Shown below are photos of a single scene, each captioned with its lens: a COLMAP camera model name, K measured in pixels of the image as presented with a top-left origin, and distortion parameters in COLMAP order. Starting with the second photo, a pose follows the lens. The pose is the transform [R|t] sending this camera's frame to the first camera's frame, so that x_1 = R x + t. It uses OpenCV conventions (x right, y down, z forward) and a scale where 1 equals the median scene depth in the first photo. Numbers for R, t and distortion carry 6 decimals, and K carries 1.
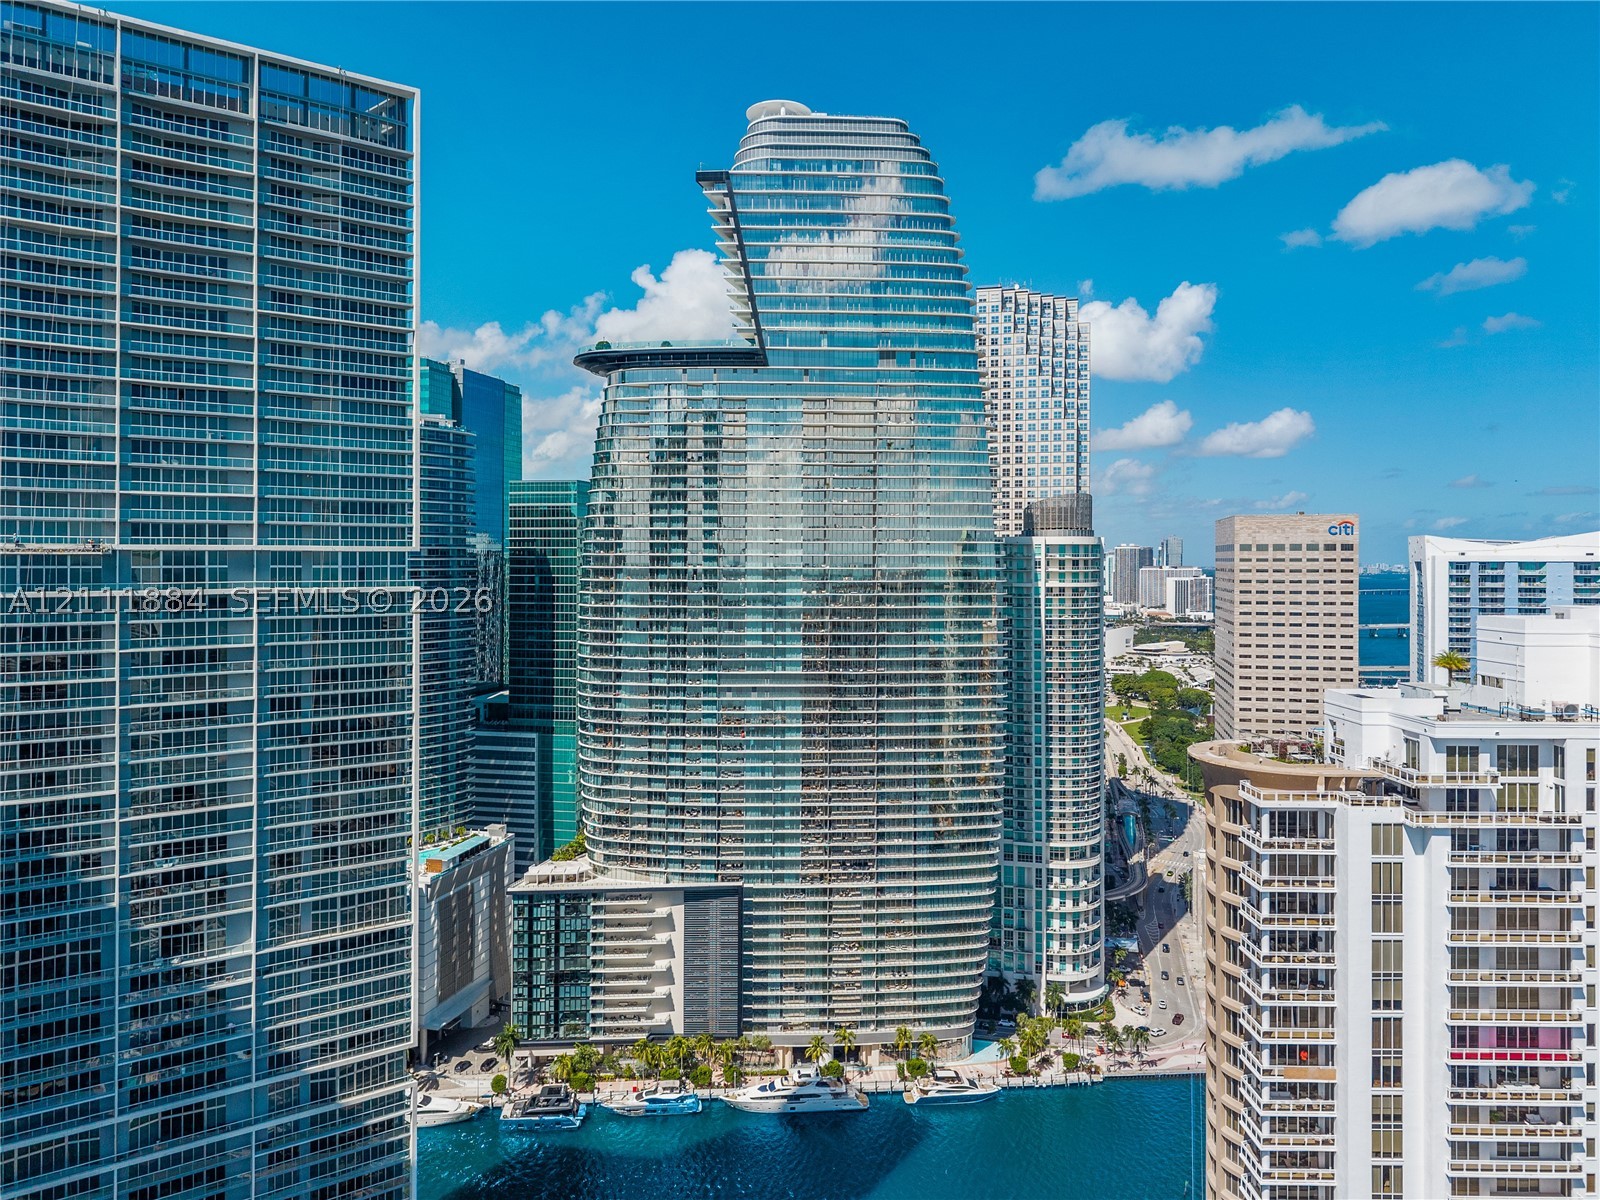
lens RADIAL K [[1112.9, 0, 817.0], [0, 1112.9, 553.3], [0, 0, 1]] dist [0.008758, 0.000971]
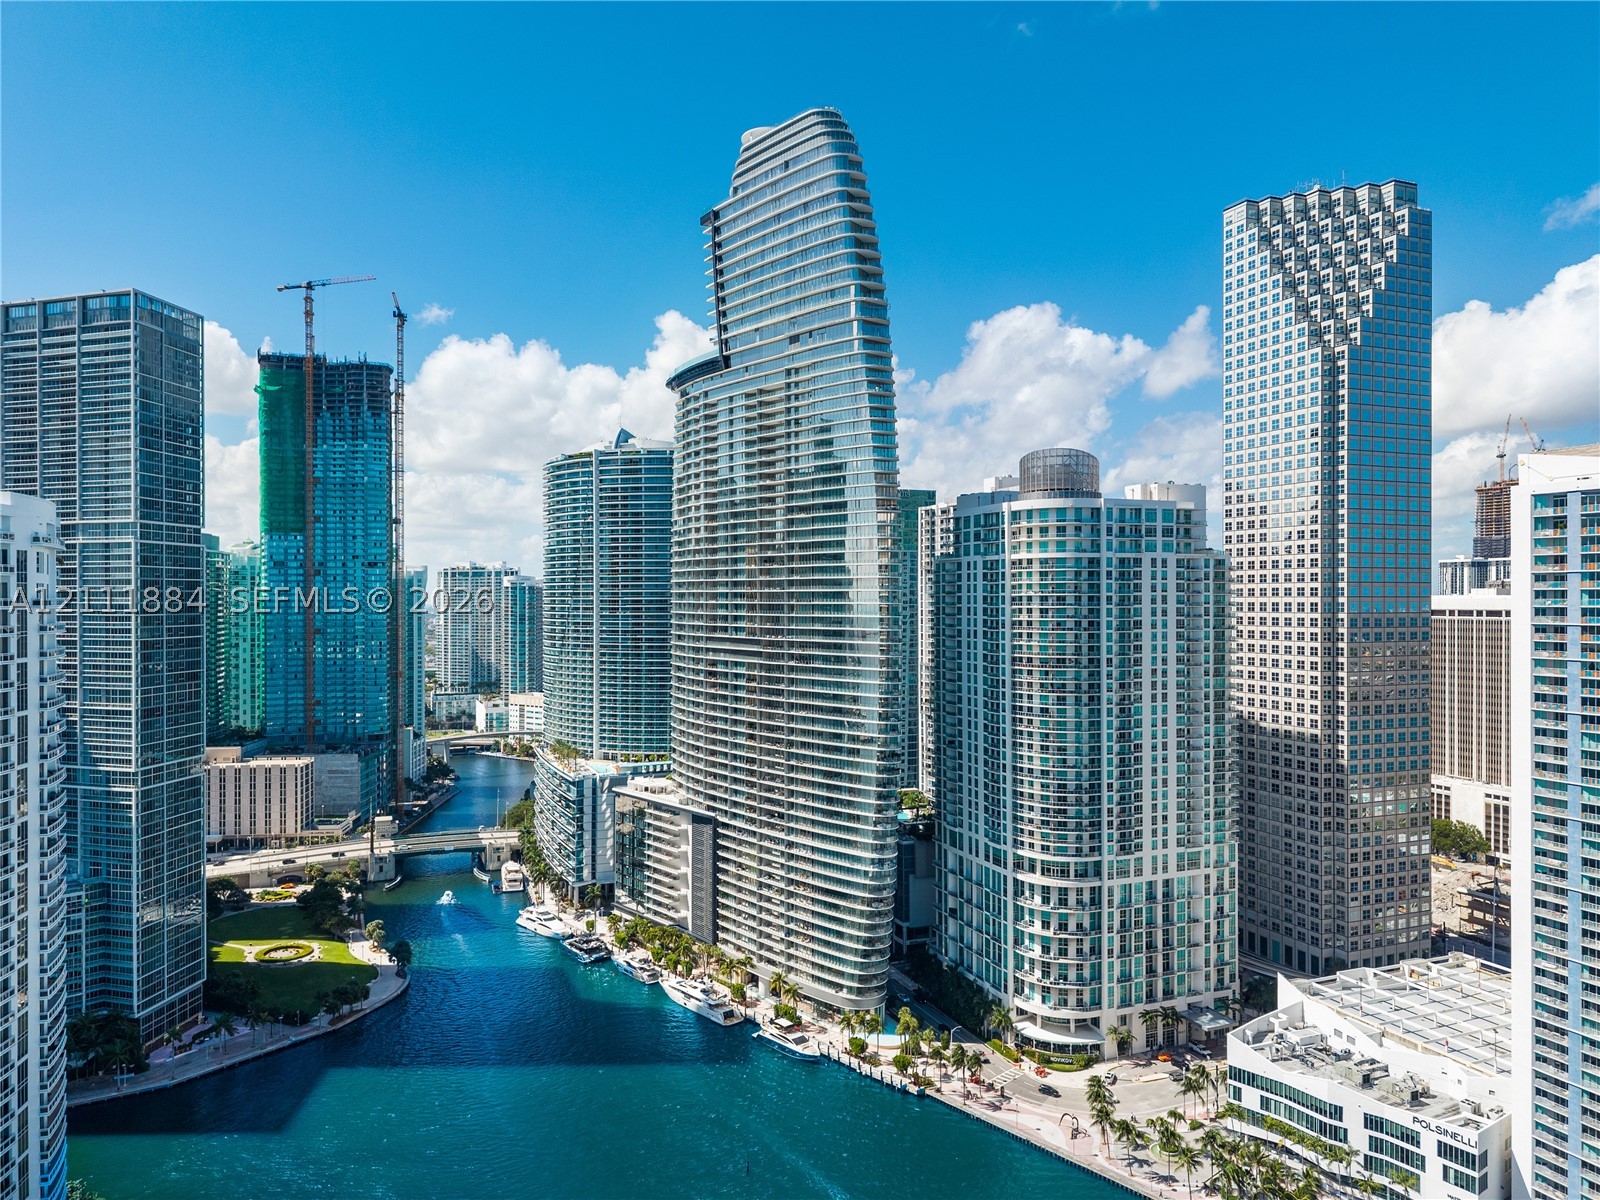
lens RADIAL K [[1112.9, 0, 799.6], [0, 1112.9, 600.6], [0, 0, 1]] dist [0.008758, 0.000971]
pose [[0.571898, 0.001190, -0.820324, 0.829688], [0.007599, 0.999948, 0.006749, 0.056009], [0.820290, -0.010093, 0.571859, 0.356760]]
